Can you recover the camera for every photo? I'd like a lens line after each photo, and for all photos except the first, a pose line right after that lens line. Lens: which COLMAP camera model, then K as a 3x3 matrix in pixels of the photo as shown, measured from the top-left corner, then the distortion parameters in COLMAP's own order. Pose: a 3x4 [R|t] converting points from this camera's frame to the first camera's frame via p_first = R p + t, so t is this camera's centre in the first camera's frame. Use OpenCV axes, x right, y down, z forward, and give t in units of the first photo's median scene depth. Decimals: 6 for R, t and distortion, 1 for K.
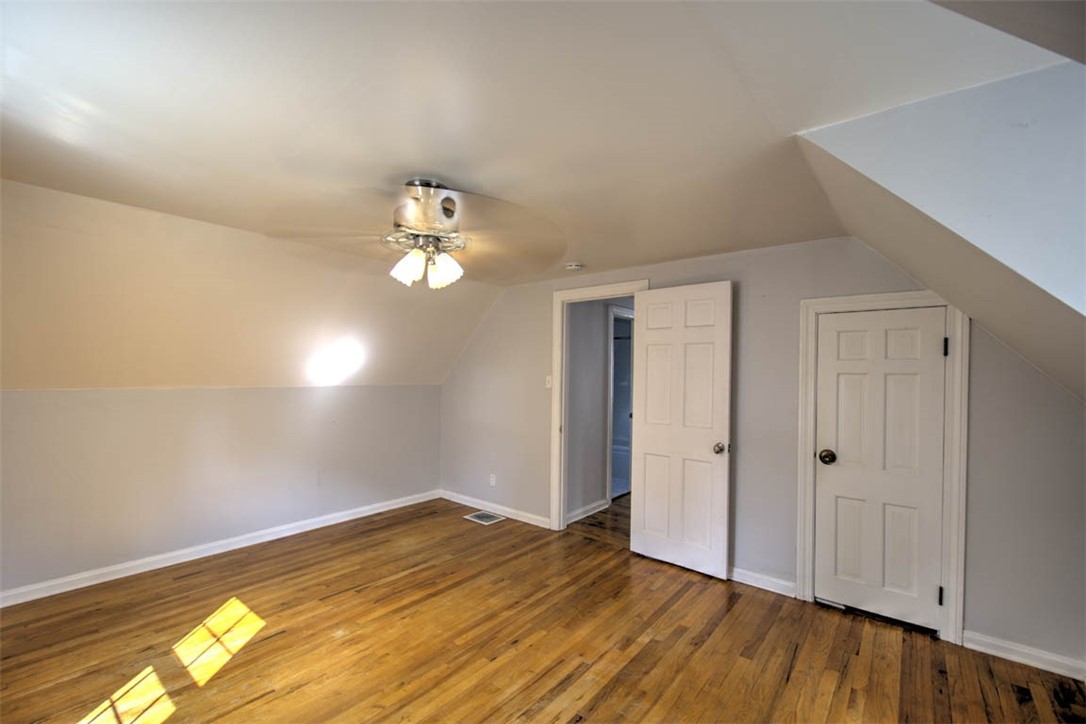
lens RADIAL K [[463.6, 0, 541.8], [0, 463.6, 374.4], [0, 0, 1]] dist [0.000829, 0.000455]
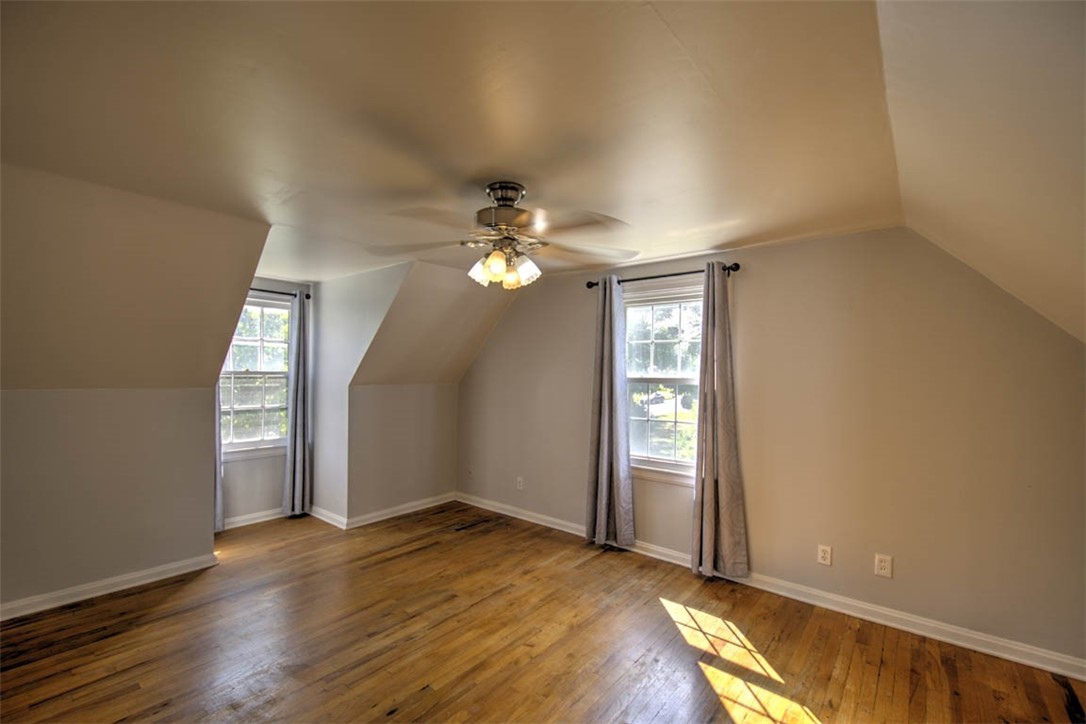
lens RADIAL K [[463.6, 0, 541.8], [0, 463.6, 374.4], [0, 0, 1]] dist [0.000829, 0.000455]
pose [[-0.999704, -0.023635, 0.005845, -0.347299], [-0.023622, 0.999719, 0.002154, -0.002095], [-0.005895, 0.002016, -0.999981, 2.051218]]
